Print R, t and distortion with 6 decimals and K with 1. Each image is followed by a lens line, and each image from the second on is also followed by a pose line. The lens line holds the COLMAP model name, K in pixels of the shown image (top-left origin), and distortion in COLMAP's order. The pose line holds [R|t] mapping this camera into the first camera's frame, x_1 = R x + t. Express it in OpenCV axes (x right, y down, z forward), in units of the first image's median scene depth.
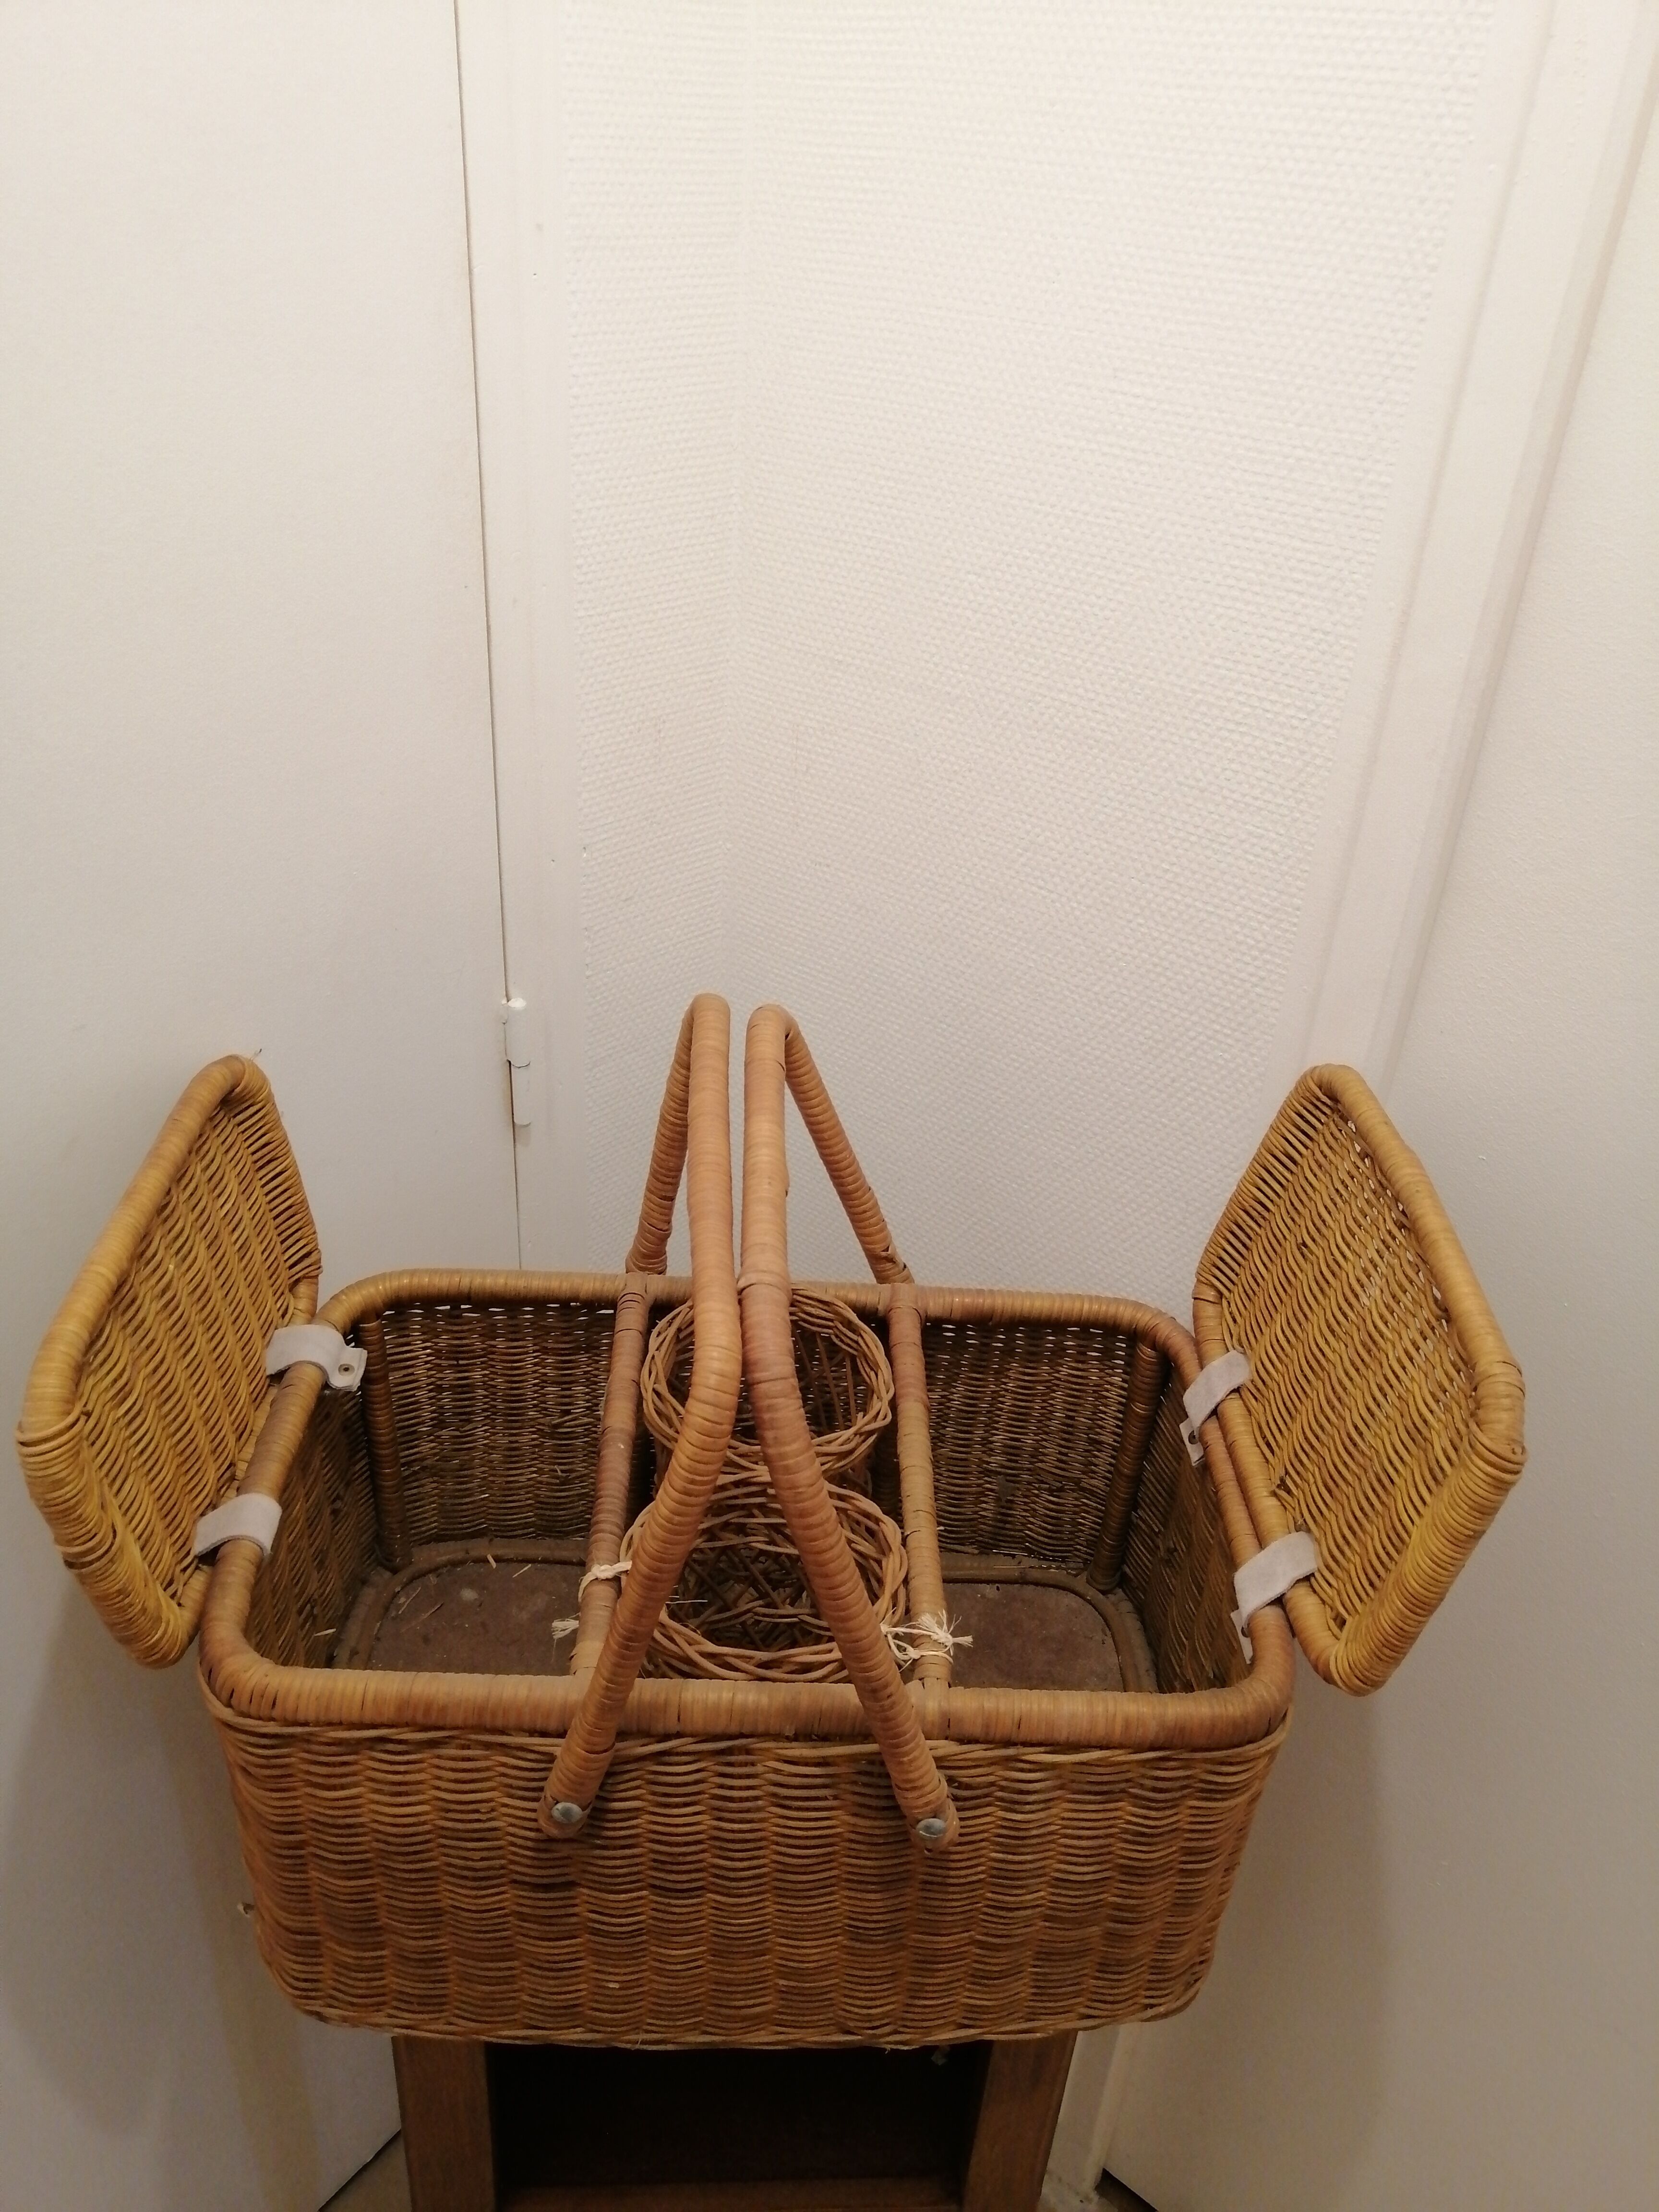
lens RADIAL K [[1788.7, 0, 865.3], [0, 1788.7, 1084.7], [0, 0, 1]] dist [-0.029956, 0.065207]
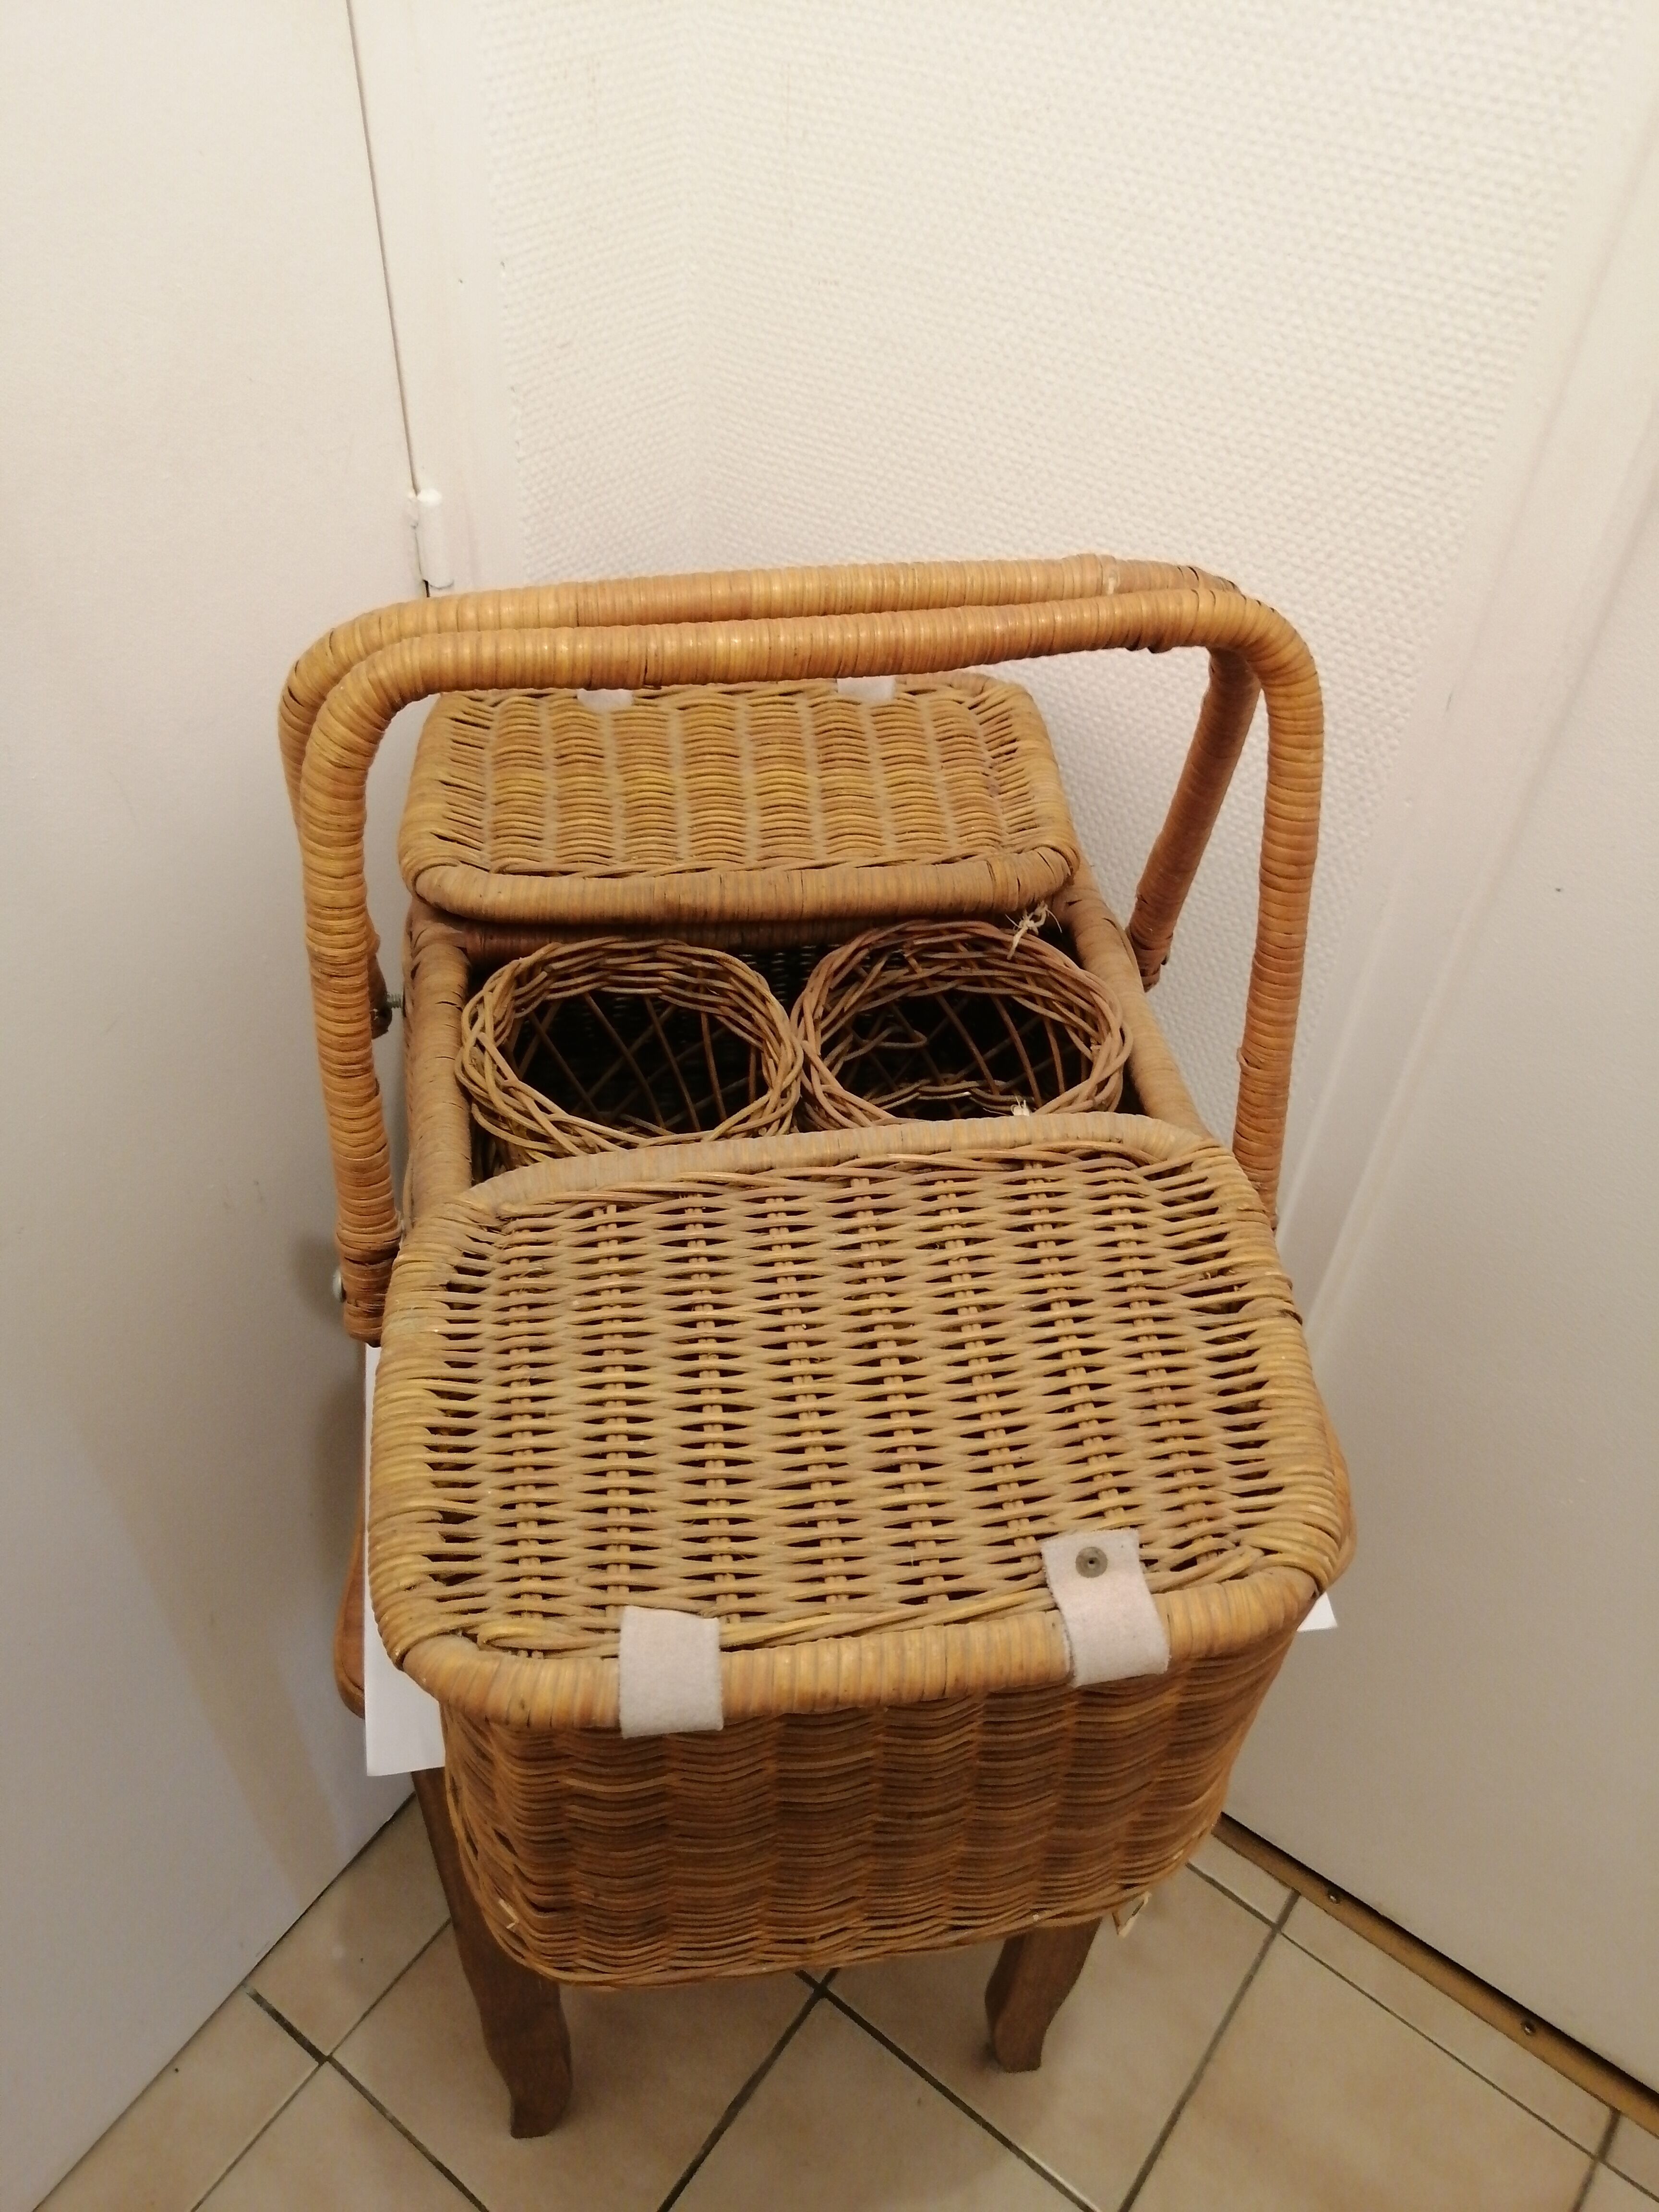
lens RADIAL K [[1788.7, 0, 862.6], [0, 1788.7, 1124.2], [0, 0, 1]] dist [-0.029956, 0.065207]
pose [[0.997528, -0.056944, 0.041182, -0.071441], [0.045372, 0.969372, 0.241368, 0.042297], [-0.053665, -0.238903, 0.969559, 0.246397]]
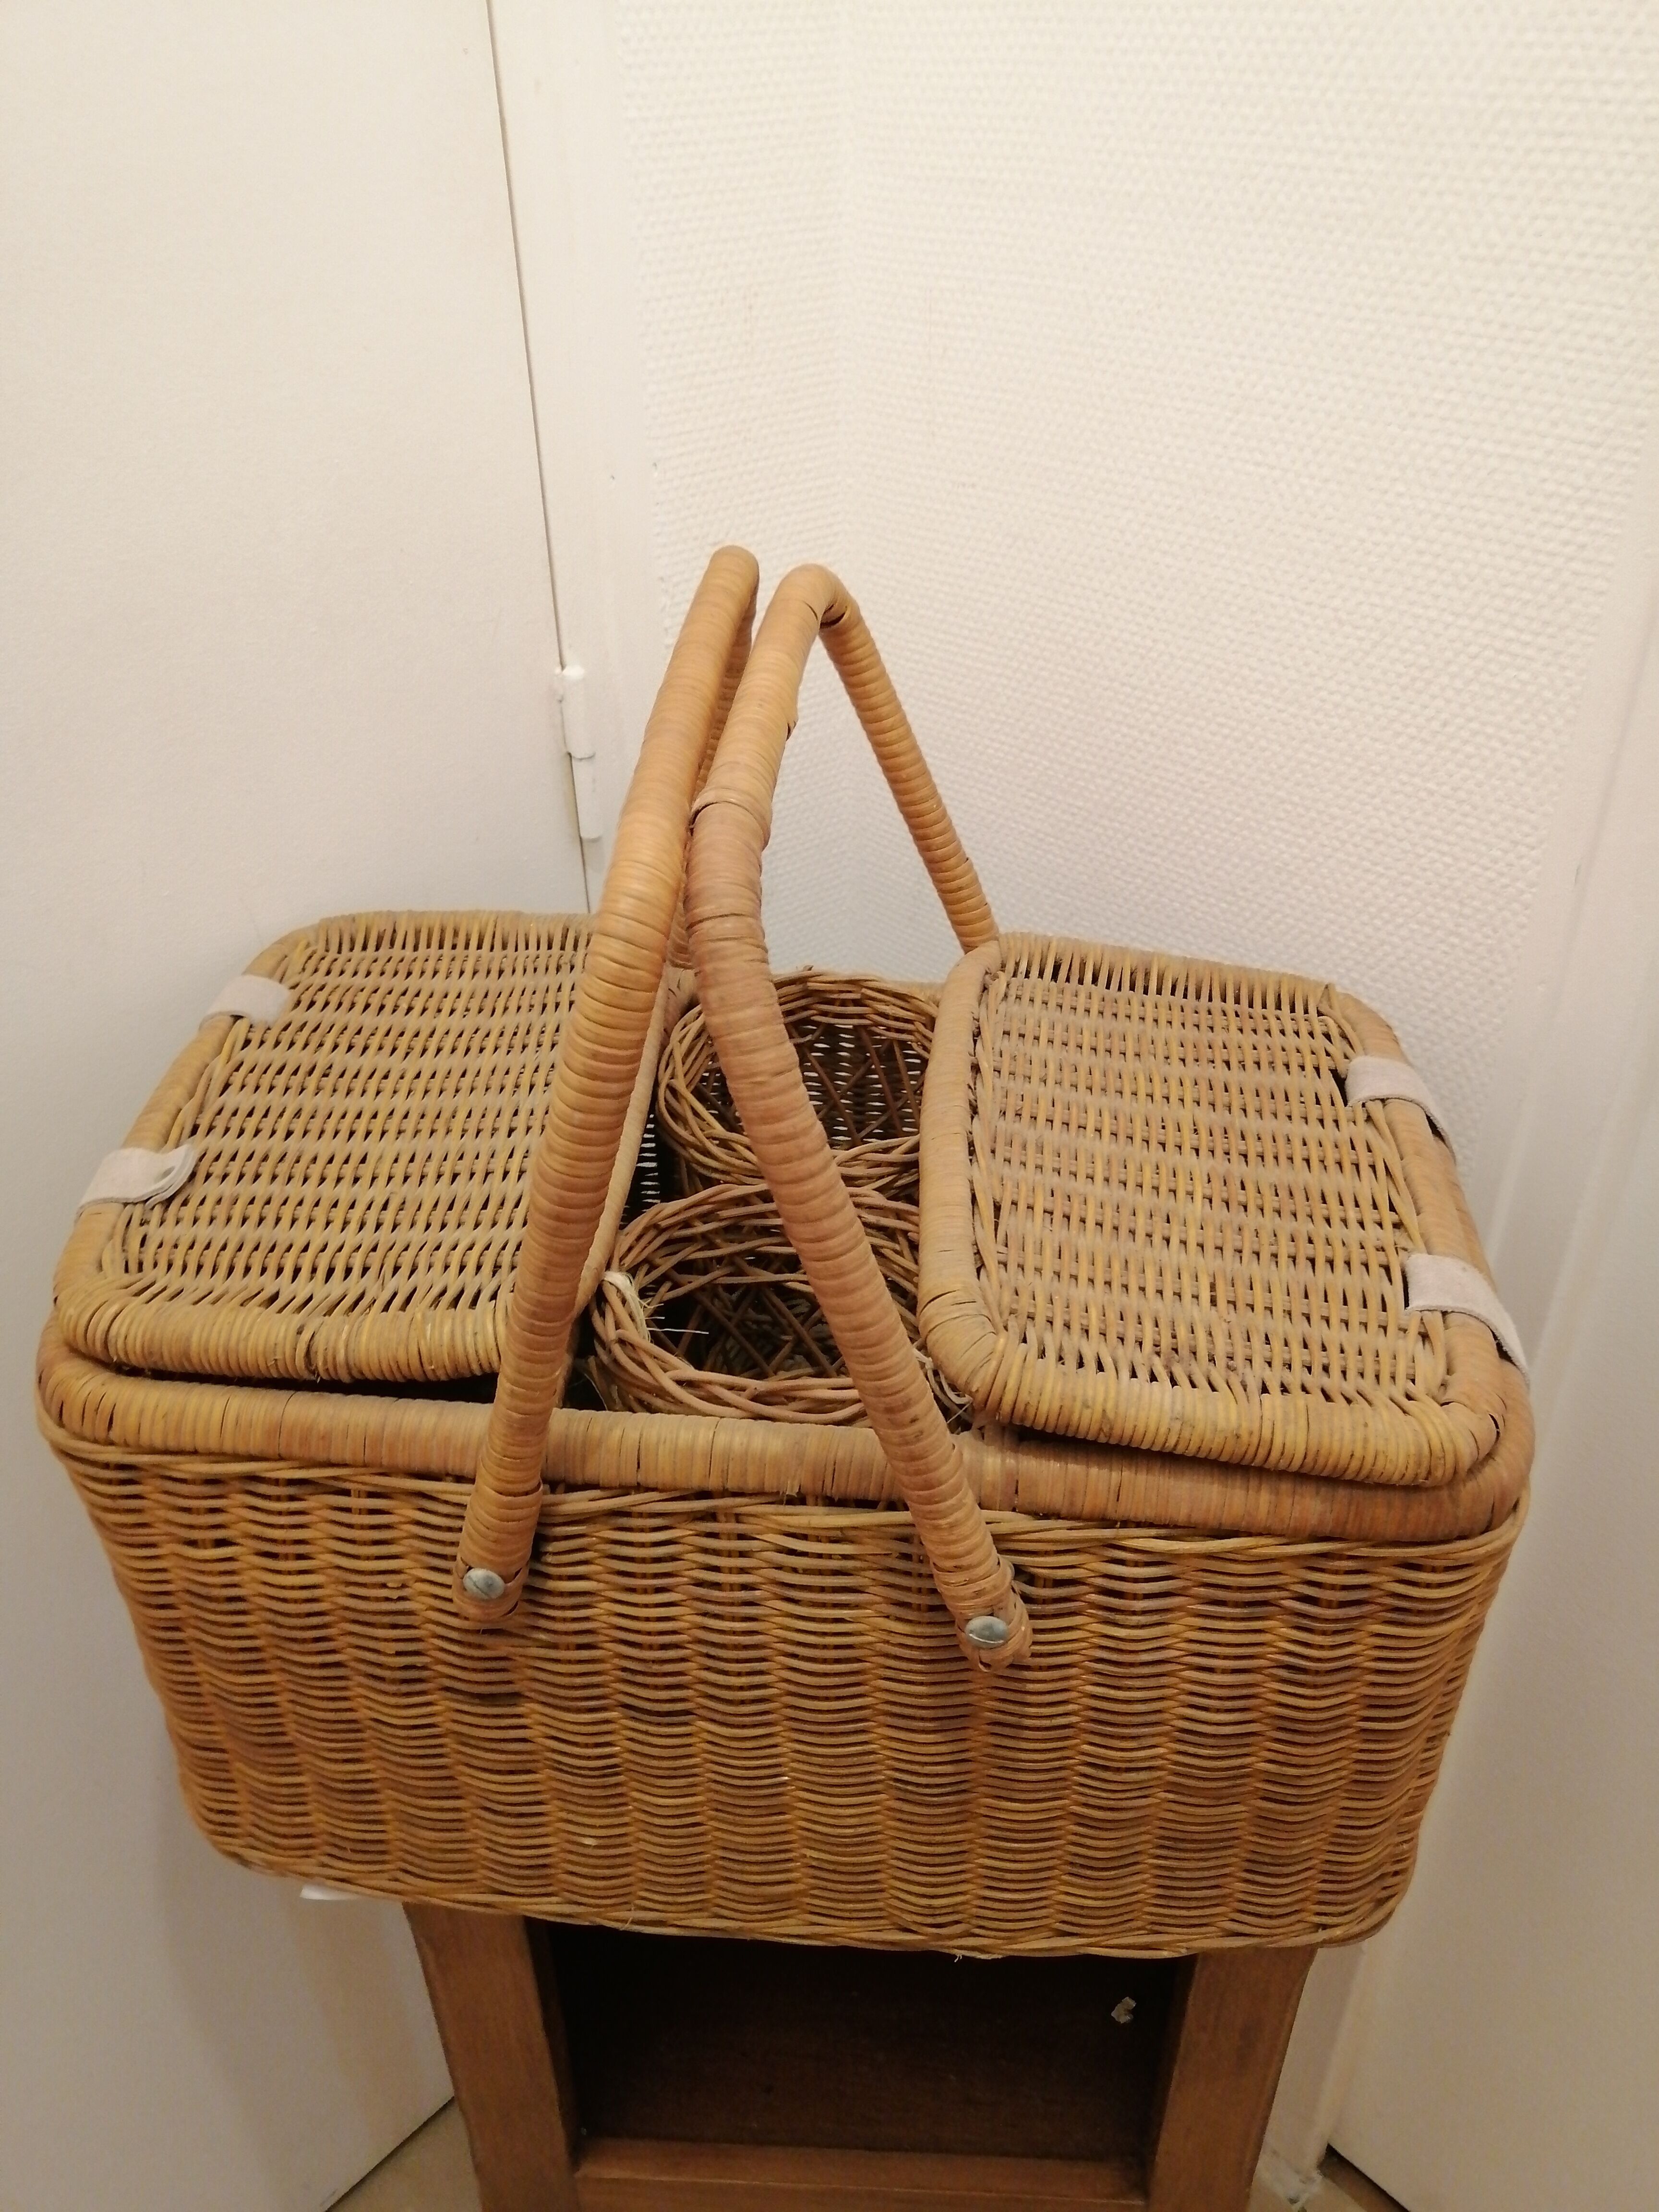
lens RADIAL K [[1788.7, 0, 848.5], [0, 1788.7, 1100.3], [0, 0, 1]] dist [-0.029956, 0.065207]
pose [[0.991483, 0.000011, -0.130239, 0.030044], [0.006615, 0.998705, 0.050443, 0.119281], [0.130070, -0.050875, 0.990199, 0.268065]]
